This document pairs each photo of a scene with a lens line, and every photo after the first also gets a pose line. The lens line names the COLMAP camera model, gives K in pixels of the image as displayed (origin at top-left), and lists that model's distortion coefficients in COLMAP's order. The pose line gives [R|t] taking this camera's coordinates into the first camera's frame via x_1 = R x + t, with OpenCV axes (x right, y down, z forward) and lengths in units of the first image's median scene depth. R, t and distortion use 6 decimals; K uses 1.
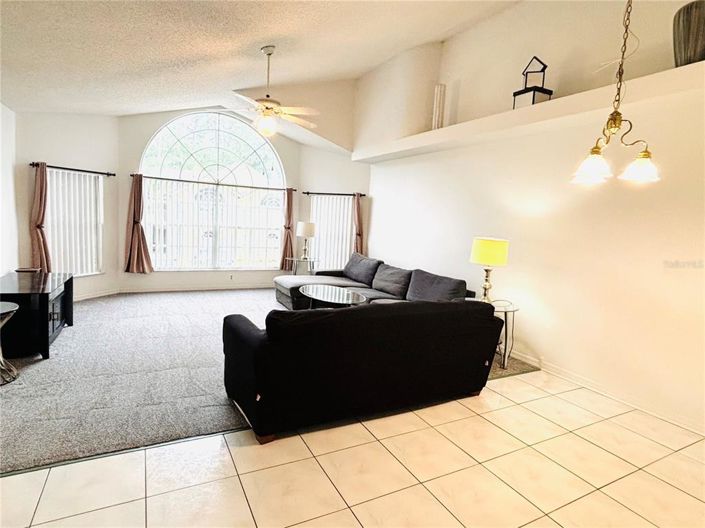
lens RADIAL K [[390.4, 0, 348.9], [0, 390.4, 263.7], [0, 0, 1]] dist [0.010241, -0.008727]
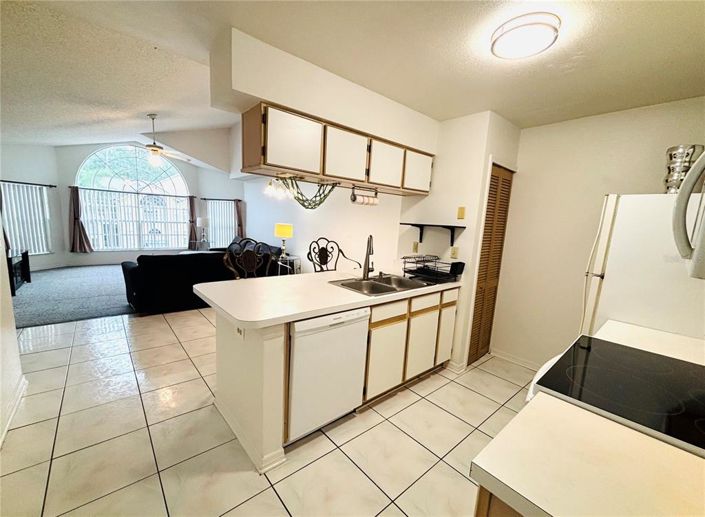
lens RADIAL K [[285.0, 0, 341.6], [0, 285.0, 266.1], [0, 0, 1]] dist [0.000500, -0.000275]
pose [[0.975335, -0.045280, 0.216036, 0.232478], [0.033643, 0.997793, 0.057243, 0.053923], [-0.218151, -0.048563, 0.974706, -0.334932]]
